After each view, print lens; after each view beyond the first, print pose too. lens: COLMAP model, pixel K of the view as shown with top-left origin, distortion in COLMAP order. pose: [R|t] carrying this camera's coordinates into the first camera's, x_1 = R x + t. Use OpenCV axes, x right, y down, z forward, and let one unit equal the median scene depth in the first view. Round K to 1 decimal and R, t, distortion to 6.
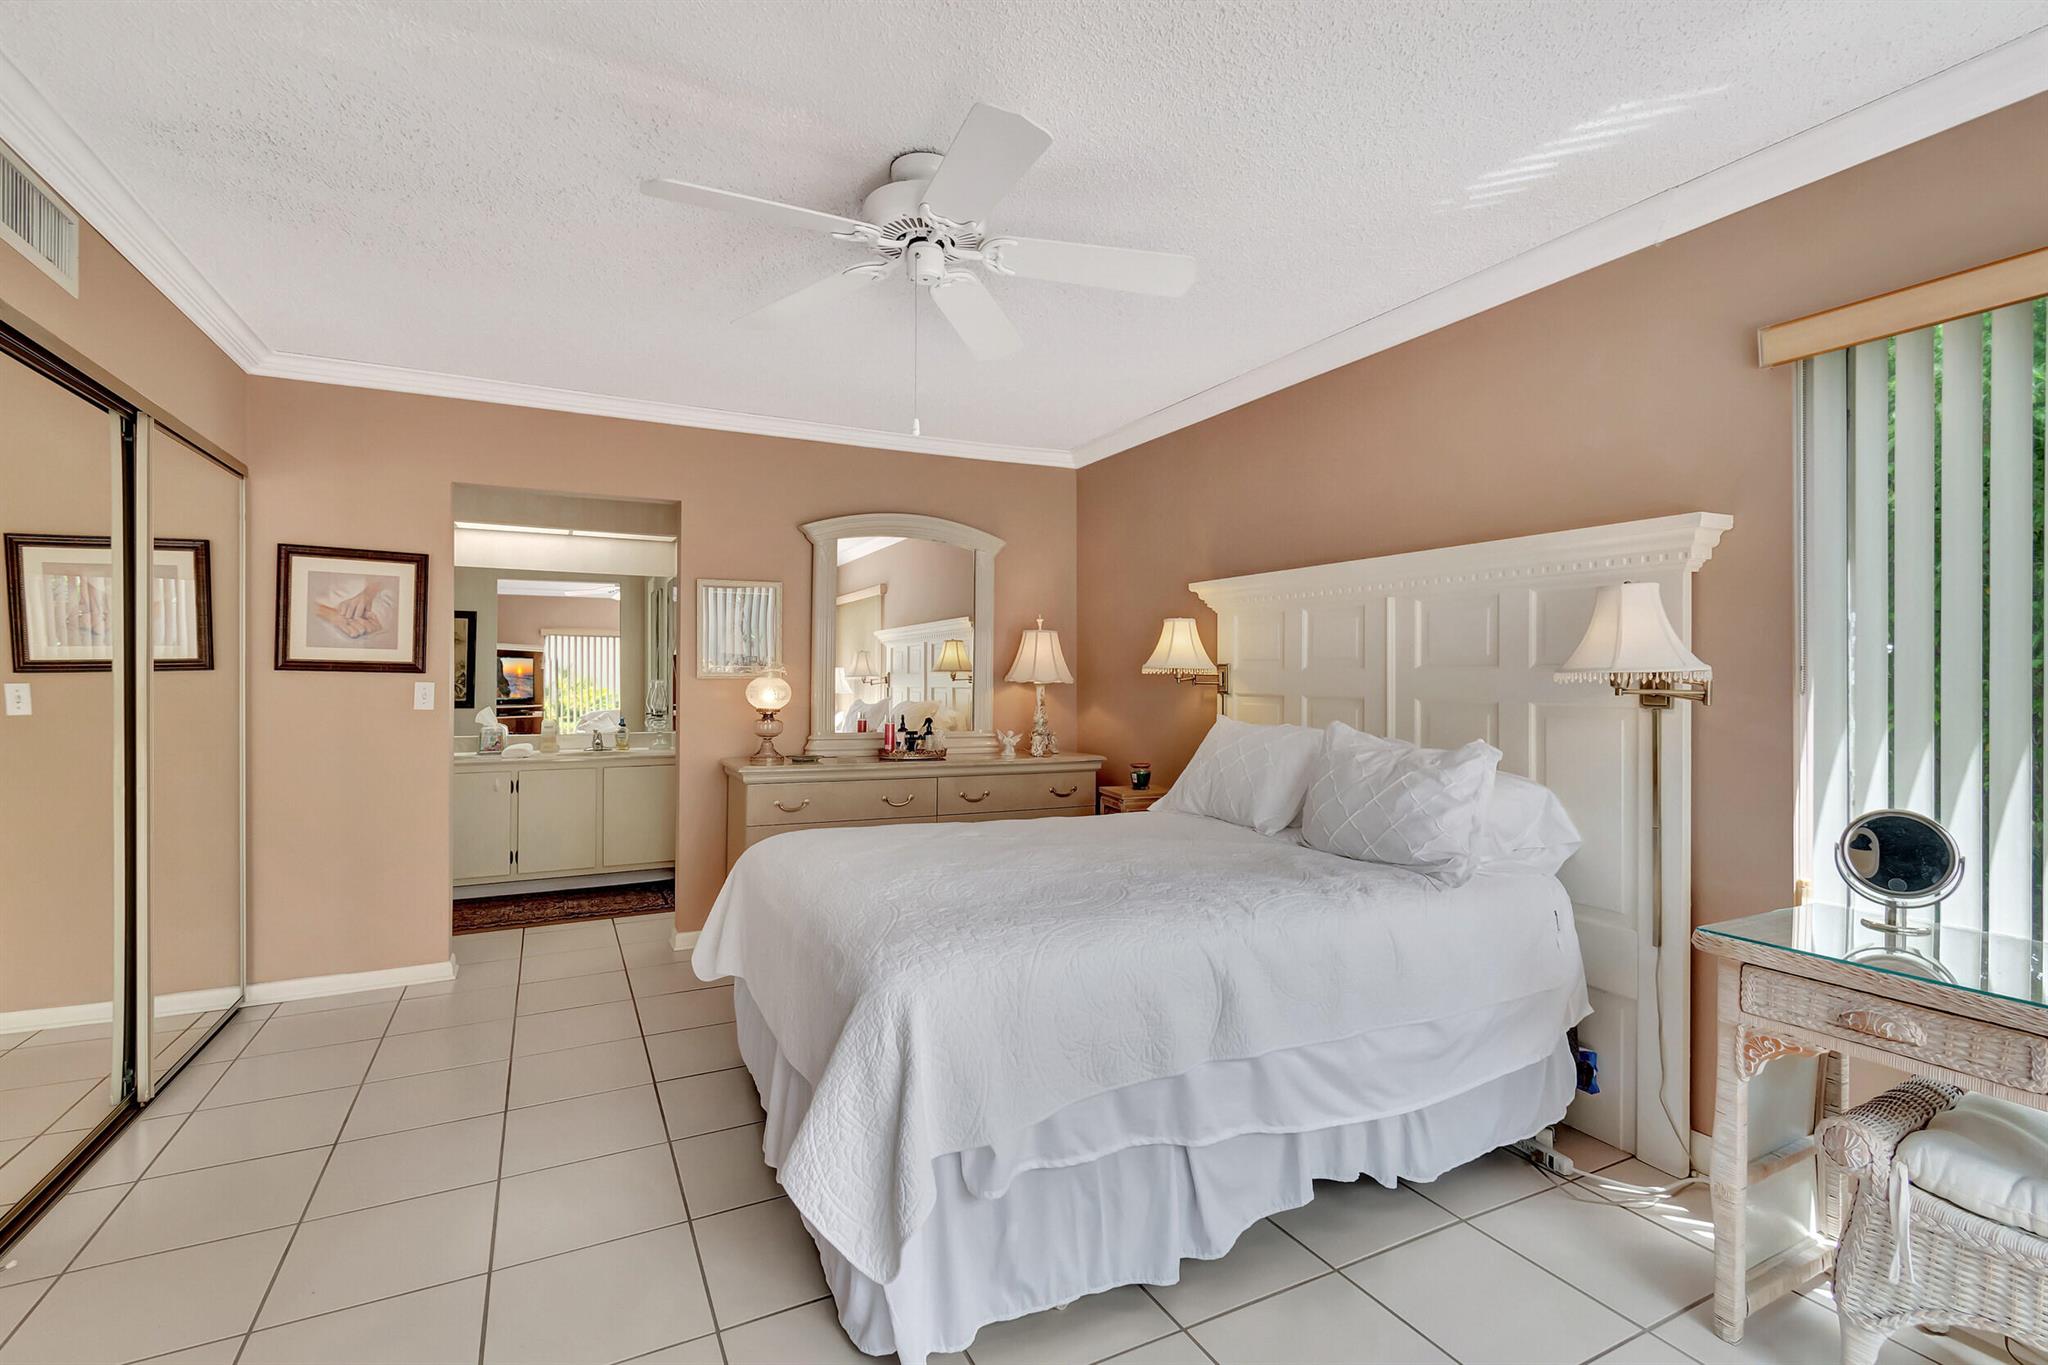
lens RADIAL K [[914.9, 0, 1024.4], [0, 914.9, 682.0], [0, 0, 1]] dist [0.003437, -0.001959]
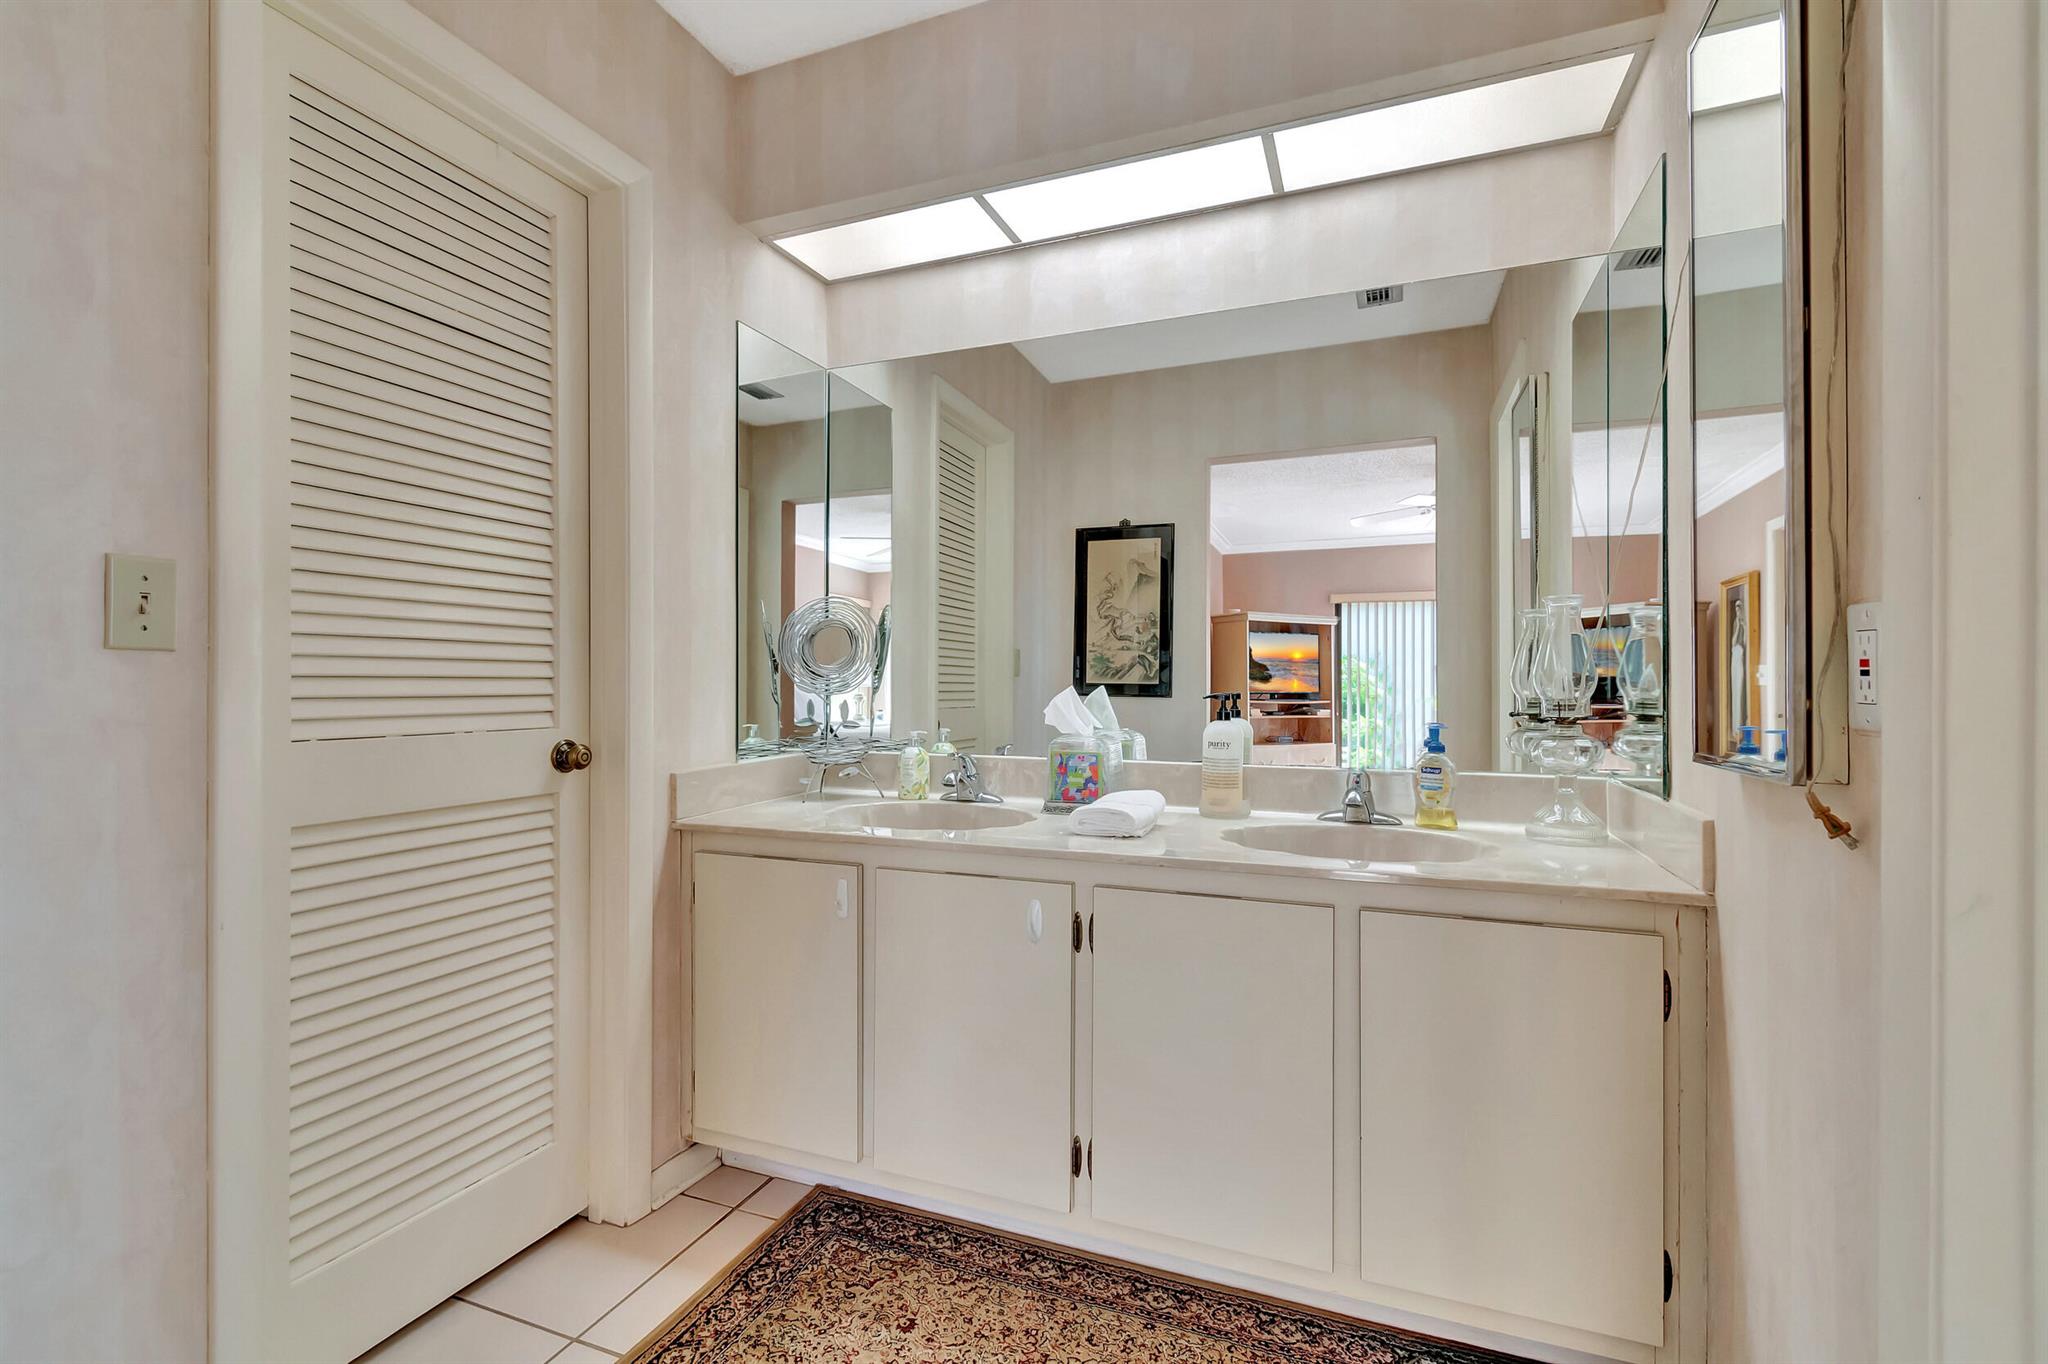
lens RADIAL K [[914.9, 0, 1022.0], [0, 914.9, 680.1], [0, 0, 1]] dist [0.003437, -0.001959]
pose [[0.663055, -0.007640, -0.748531, -0.156866], [0.003265, 0.999968, -0.007314, 0.013821], [0.748563, 0.002406, 0.663059, 0.360967]]
